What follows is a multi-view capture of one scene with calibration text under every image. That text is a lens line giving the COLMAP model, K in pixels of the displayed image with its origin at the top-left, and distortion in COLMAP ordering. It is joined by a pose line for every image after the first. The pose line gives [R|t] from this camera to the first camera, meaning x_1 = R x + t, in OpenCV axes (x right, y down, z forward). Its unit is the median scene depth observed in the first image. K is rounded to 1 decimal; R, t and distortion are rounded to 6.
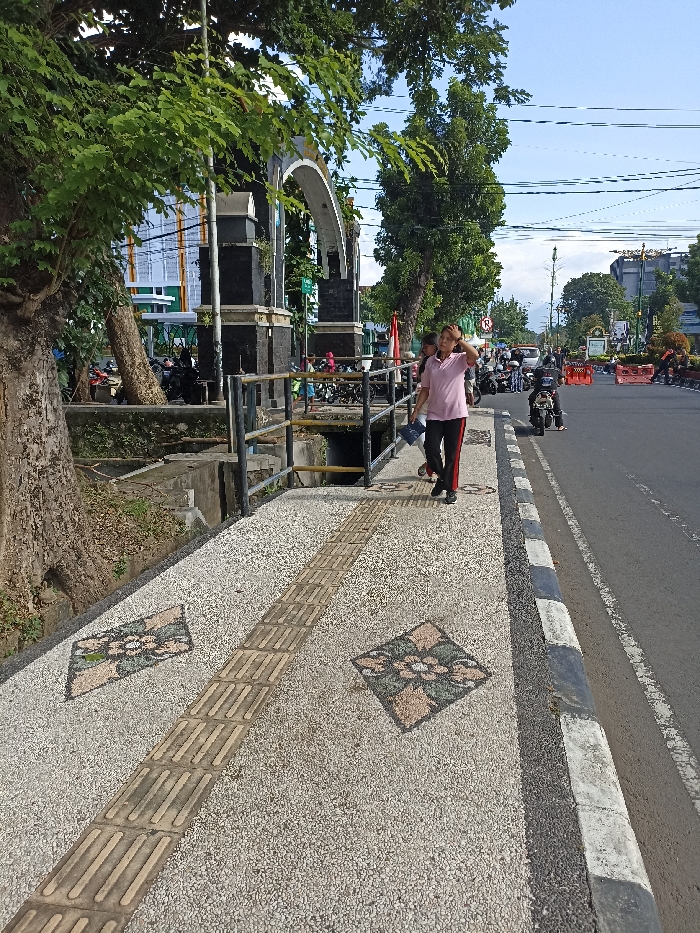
lens RADIAL K [[682.9, 0, 346.5], [0, 682.9, 464.5], [0, 0, 1]] dist [0.066017, -0.061406]
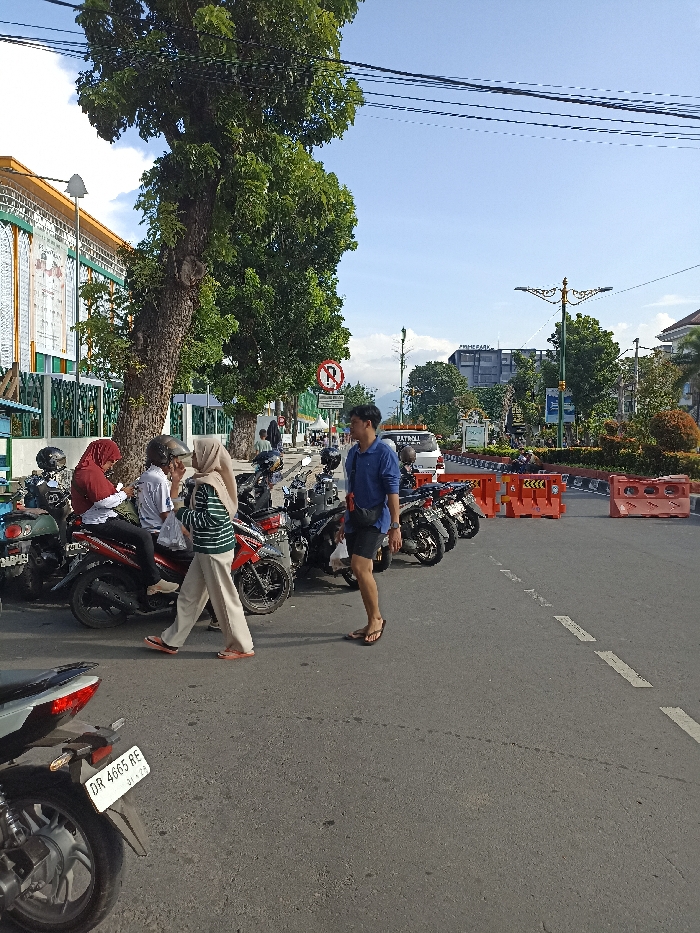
lens RADIAL K [[682.9, 0, 350.0], [0, 682.9, 467.9], [0, 0, 1]] dist [0.066017, -0.061406]
pose [[0.975220, 0.012568, 0.220879, 0.050120], [0.012749, 0.993534, -0.112818, -0.040044], [-0.220869, 0.112838, 0.968754, 0.241030]]
